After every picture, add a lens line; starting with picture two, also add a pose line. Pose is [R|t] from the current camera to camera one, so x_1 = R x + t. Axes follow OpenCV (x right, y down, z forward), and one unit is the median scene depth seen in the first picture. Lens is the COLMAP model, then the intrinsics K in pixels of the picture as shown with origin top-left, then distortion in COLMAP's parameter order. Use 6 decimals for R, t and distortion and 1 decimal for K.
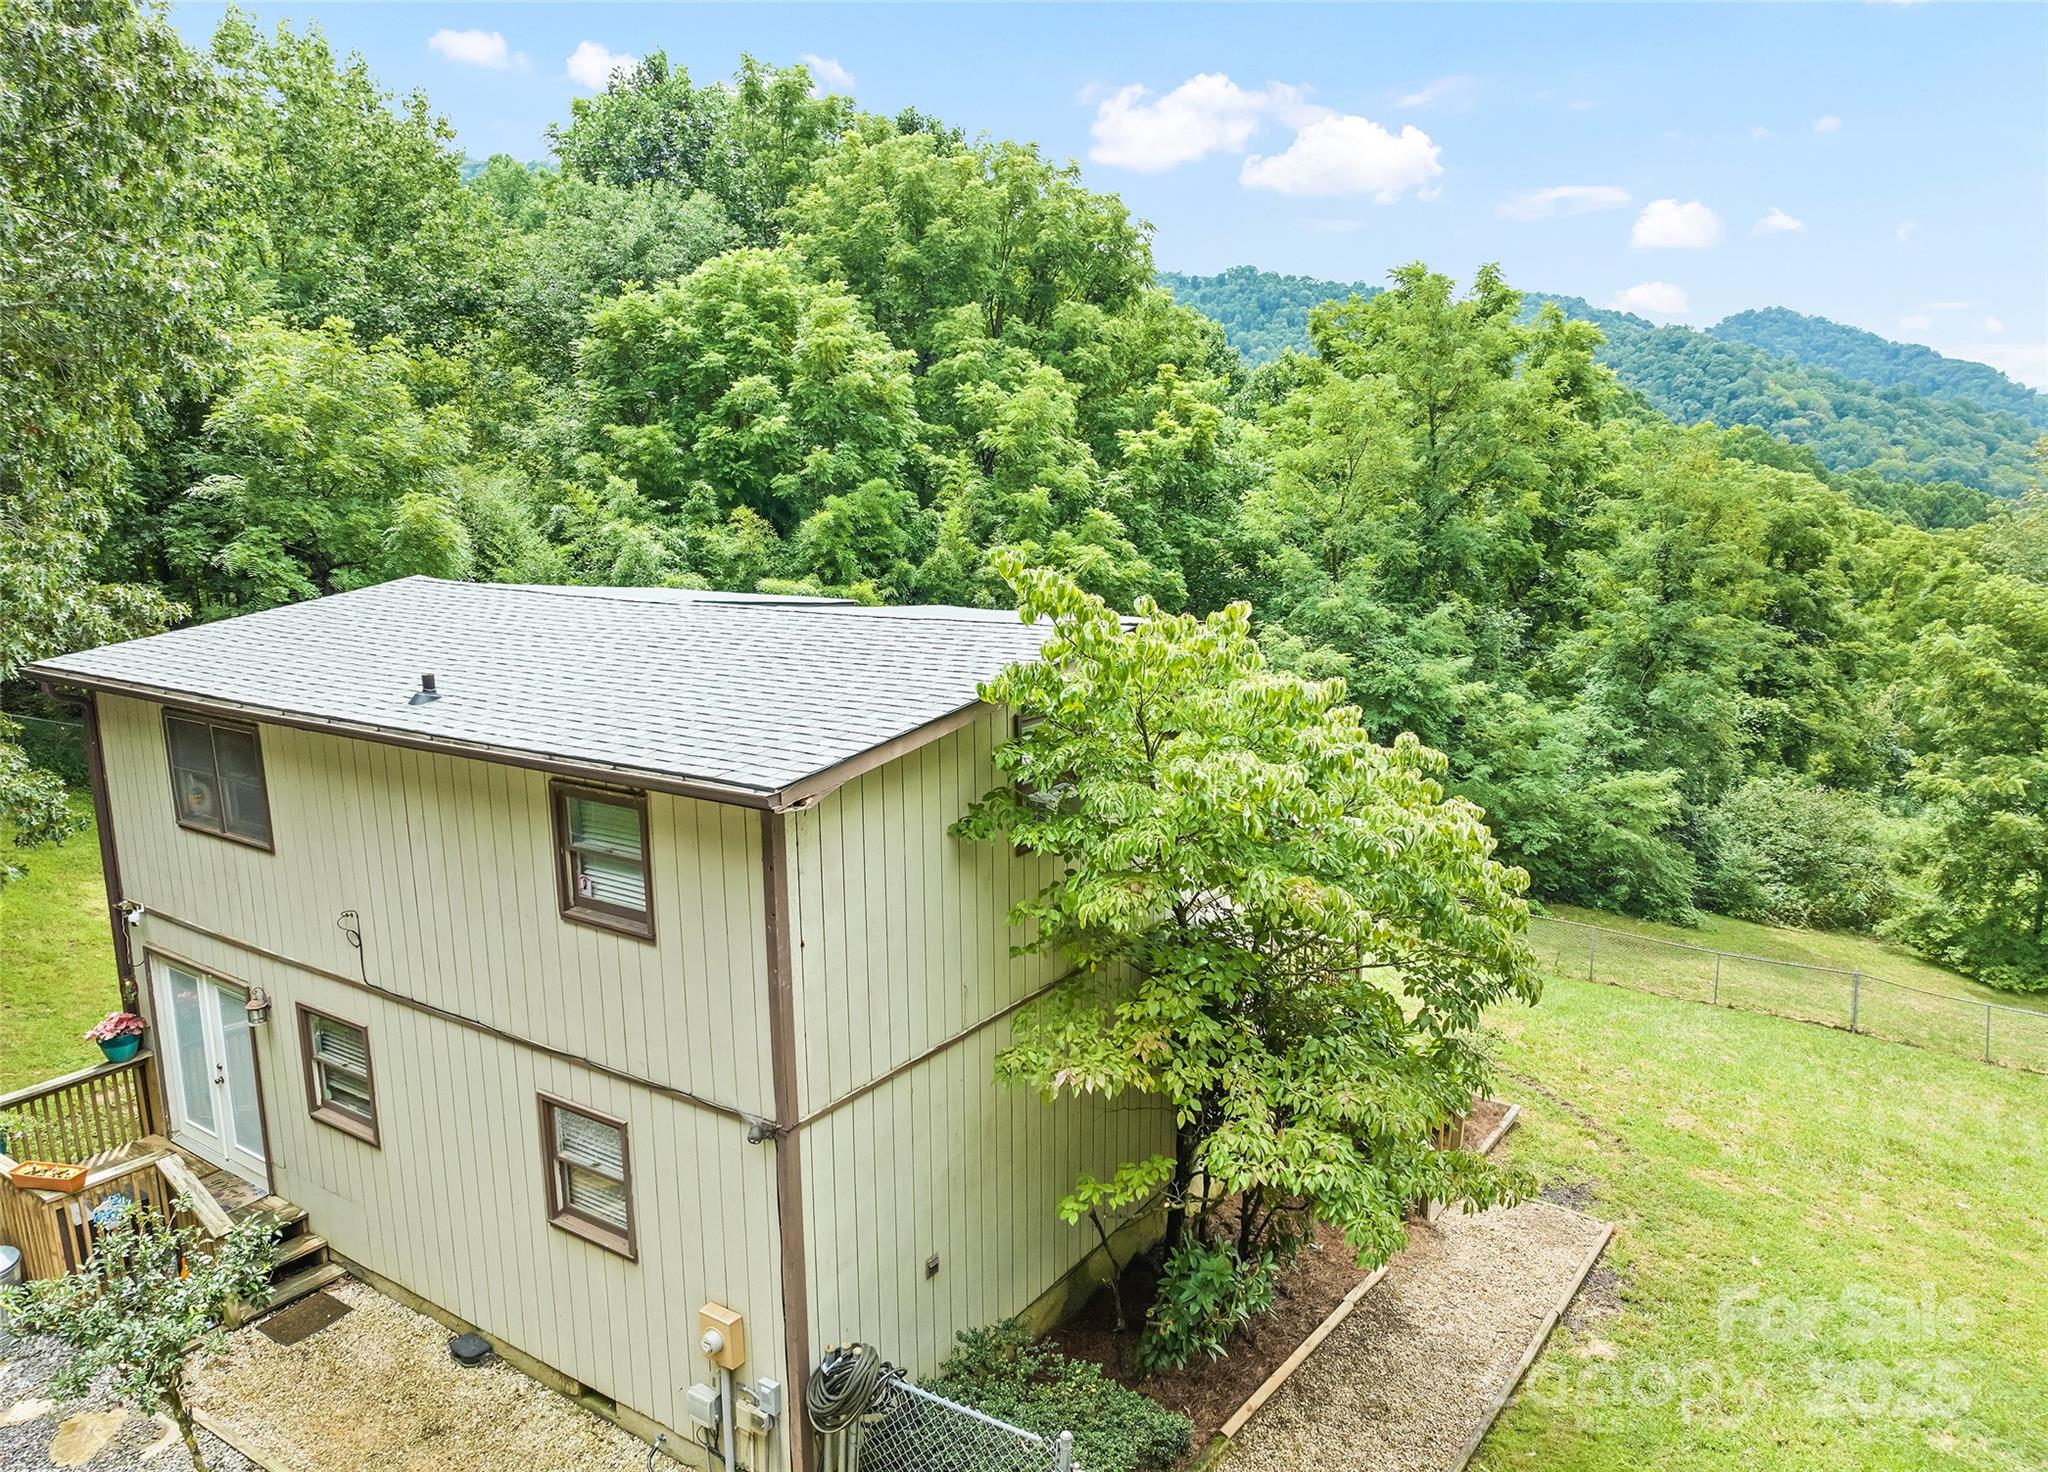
lens RADIAL K [[1467.0, 0, 1025.9], [0, 1467.0, 758.3], [0, 0, 1]] dist [-0.089340, 0.068011]
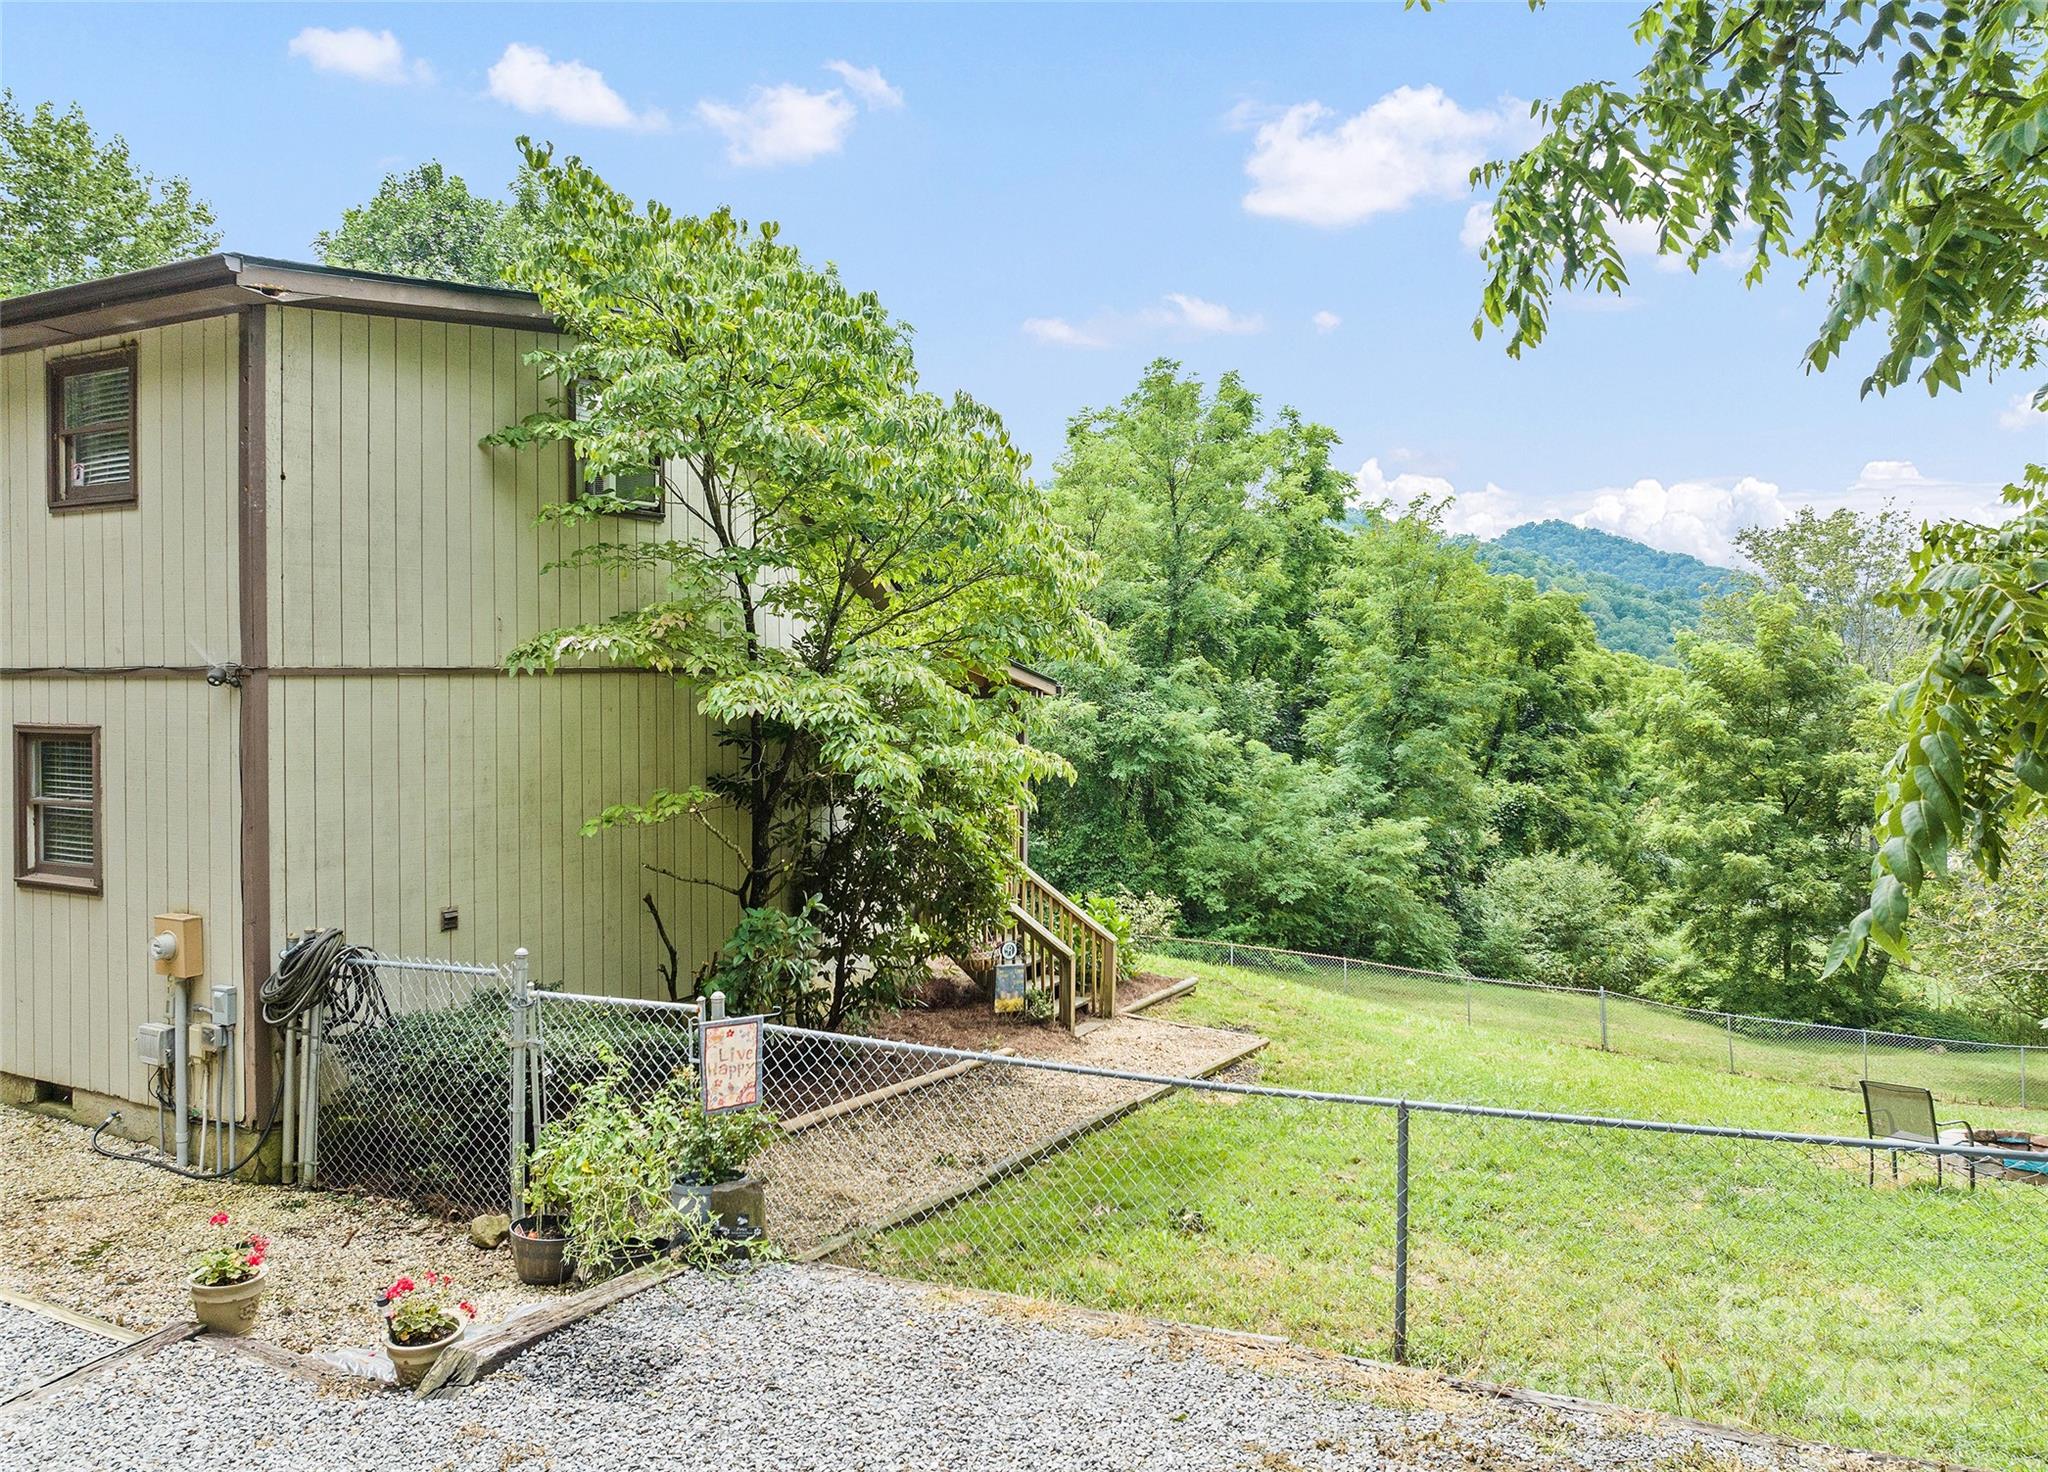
lens RADIAL K [[1477.6, 0, 1030.9], [0, 1477.6, 648.4], [0, 0, 1]] dist [-0.043958, 0.009048]
pose [[0.991957, -0.001803, 0.126560, 0.047252], [0.027821, 0.978551, -0.204120, 0.098339], [-0.123477, 0.205999, 0.970731, 0.004598]]
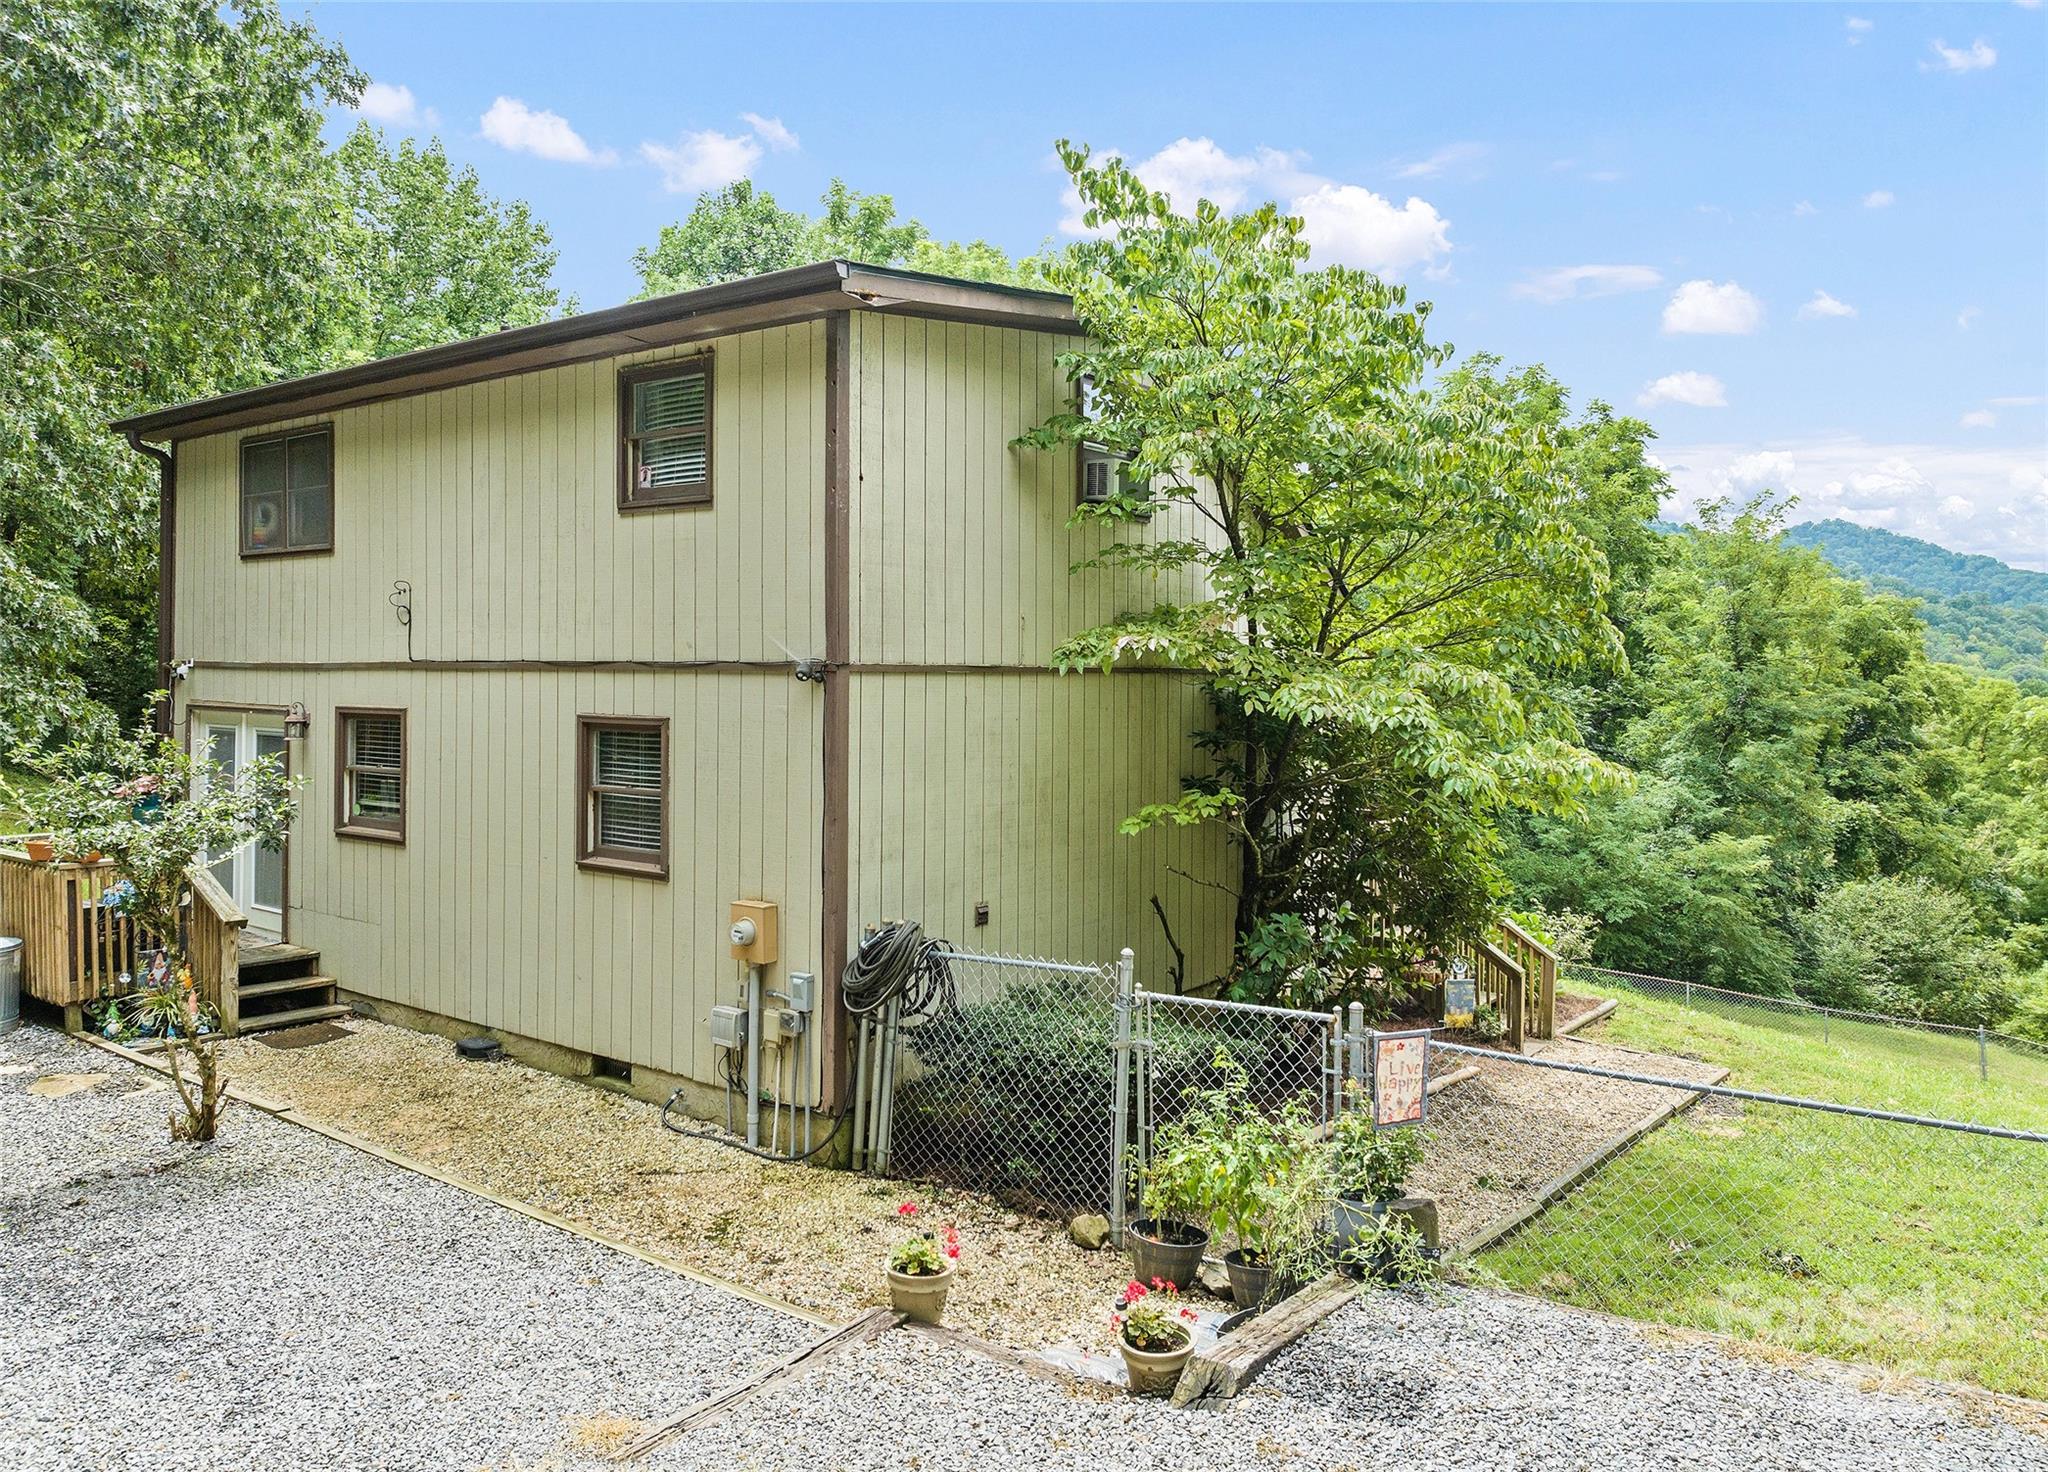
lens RADIAL K [[1481.7, 0, 1024.0], [0, 1481.7, 633.4], [0, 0, 1]] dist [-0.043125, 0.000298]
pose [[0.999166, 0.008243, -0.039997, -0.000270], [-0.016687, 0.976333, -0.215626, 0.097326], [0.037273, 0.216114, 0.975656, 0.009871]]
